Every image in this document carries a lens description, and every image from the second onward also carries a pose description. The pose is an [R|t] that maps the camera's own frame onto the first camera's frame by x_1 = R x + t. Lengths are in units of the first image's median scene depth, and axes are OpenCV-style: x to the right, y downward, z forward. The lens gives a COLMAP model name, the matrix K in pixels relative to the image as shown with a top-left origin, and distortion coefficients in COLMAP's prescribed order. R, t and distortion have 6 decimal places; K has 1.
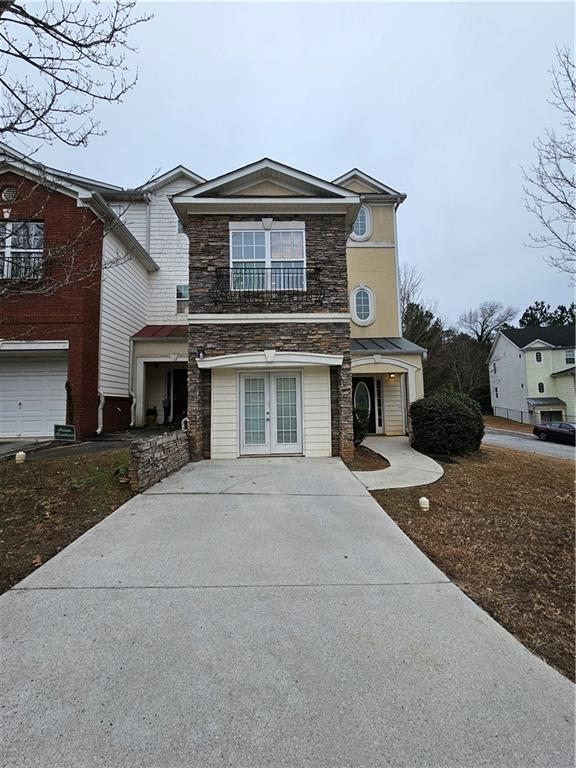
lens RADIAL K [[313.9, 0, 291.6], [0, 313.9, 382.3], [0, 0, 1]] dist [-0.005610, 0.000960]
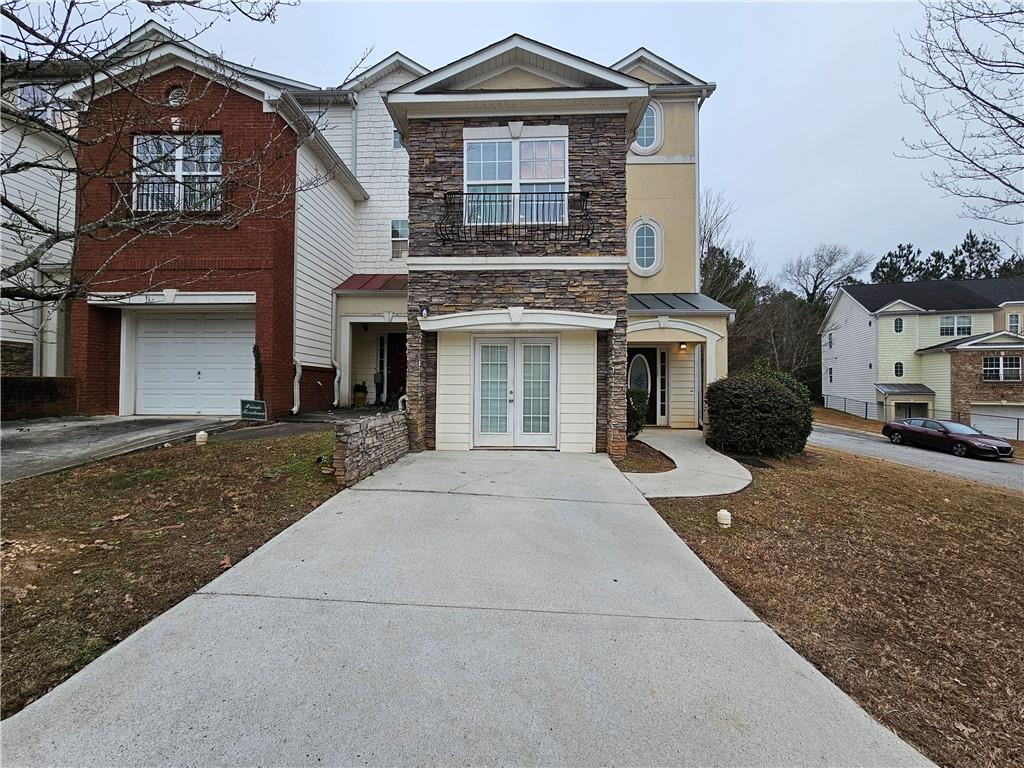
lens RADIAL K [[418.6, 0, 508.1], [0, 418.6, 383.2], [0, 0, 1]] dist [-0.005610, 0.000960]
pose [[0.996834, 0.024168, -0.075749, -0.008238], [-0.019196, 0.997655, 0.065698, 0.011930], [0.077159, -0.064036, 0.994960, 0.007648]]
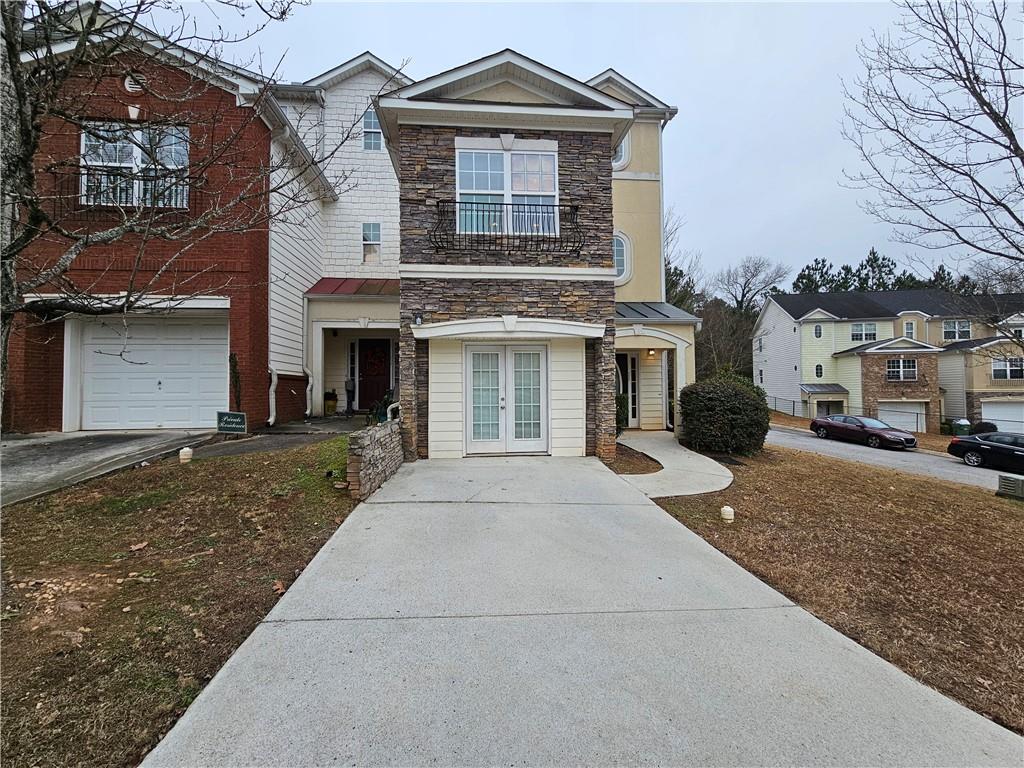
lens RADIAL K [[418.6, 0, 503.6], [0, 418.6, 383.4], [0, 0, 1]] dist [-0.005610, 0.000960]
pose [[0.998743, 0.012565, 0.048515, -0.128575], [-0.015338, 0.998245, 0.057203, 0.002699], [-0.047711, -0.057876, 0.997183, -0.007653]]
